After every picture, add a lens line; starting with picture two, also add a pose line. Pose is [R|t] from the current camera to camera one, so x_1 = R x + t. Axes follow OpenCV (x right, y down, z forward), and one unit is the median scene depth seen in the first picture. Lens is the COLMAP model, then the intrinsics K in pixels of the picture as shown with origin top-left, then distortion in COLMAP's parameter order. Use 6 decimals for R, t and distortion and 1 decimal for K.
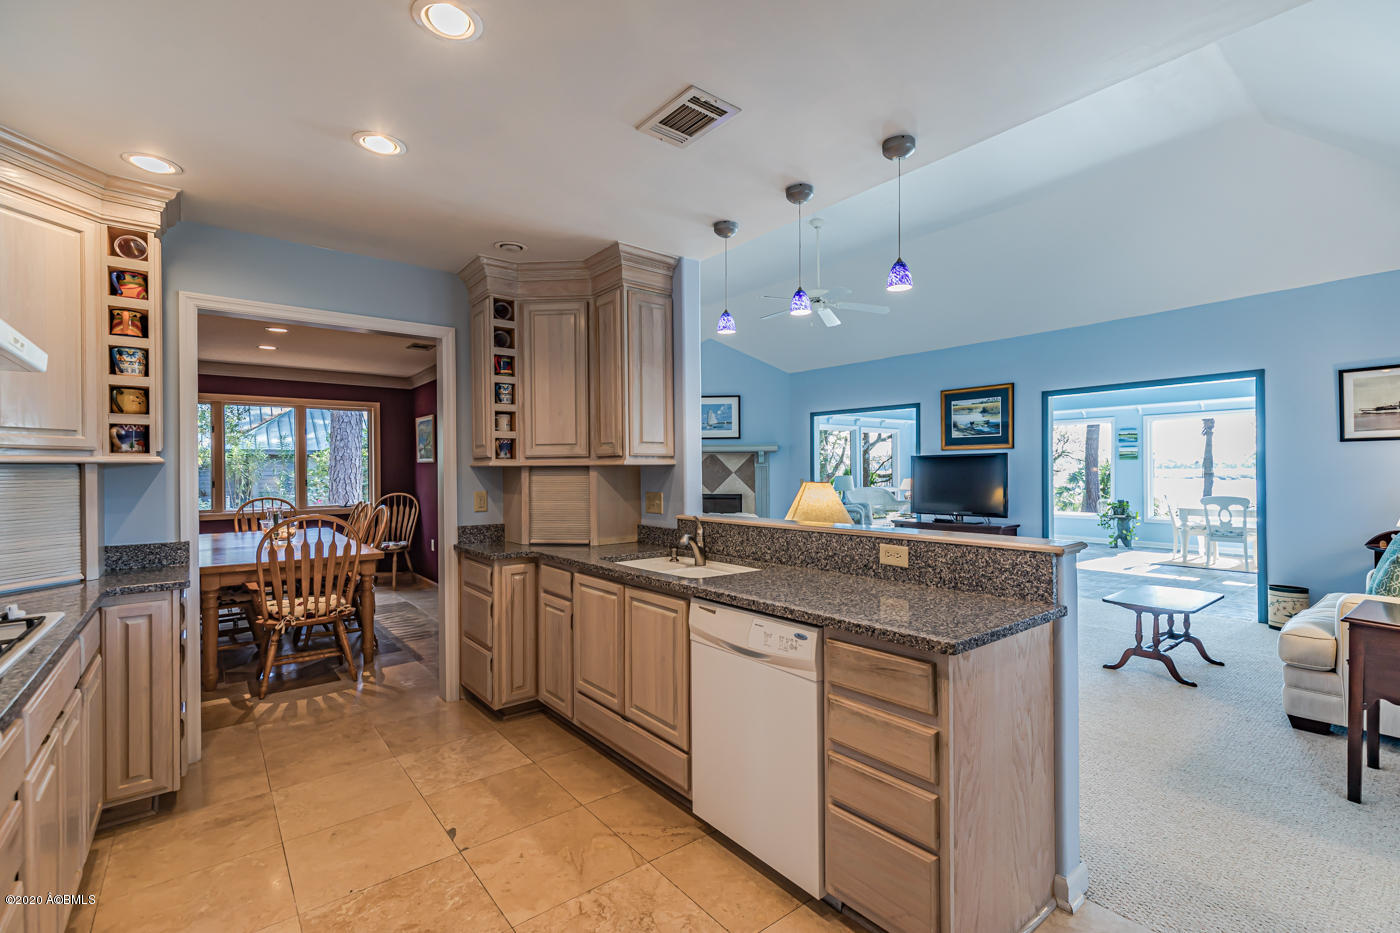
lens RADIAL K [[619.1, 0, 700.0], [0, 619.1, 466.5], [0, 0, 1]] dist [0.000898, 0.000054]
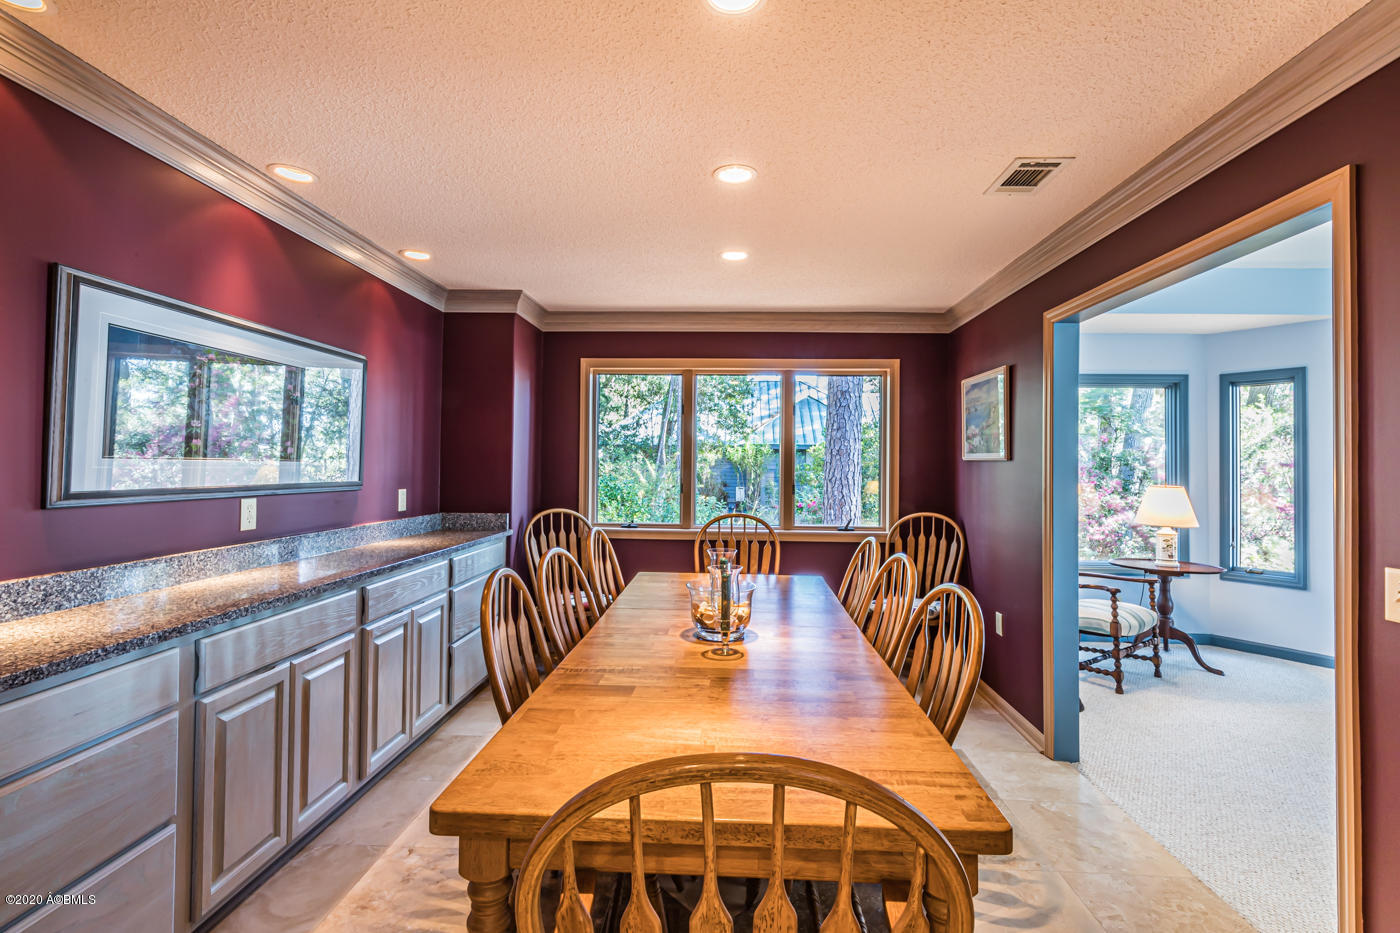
lens RADIAL K [[657.9, 0, 700.0], [0, 657.9, 466.5], [0, 0, 1]] dist [0.002599, 0.000579]
pose [[0.747916, 0.014297, -0.663640, -0.241102], [-0.009515, 0.999896, 0.010817, -0.004998], [0.663726, -0.001776, 0.747974, 0.403033]]
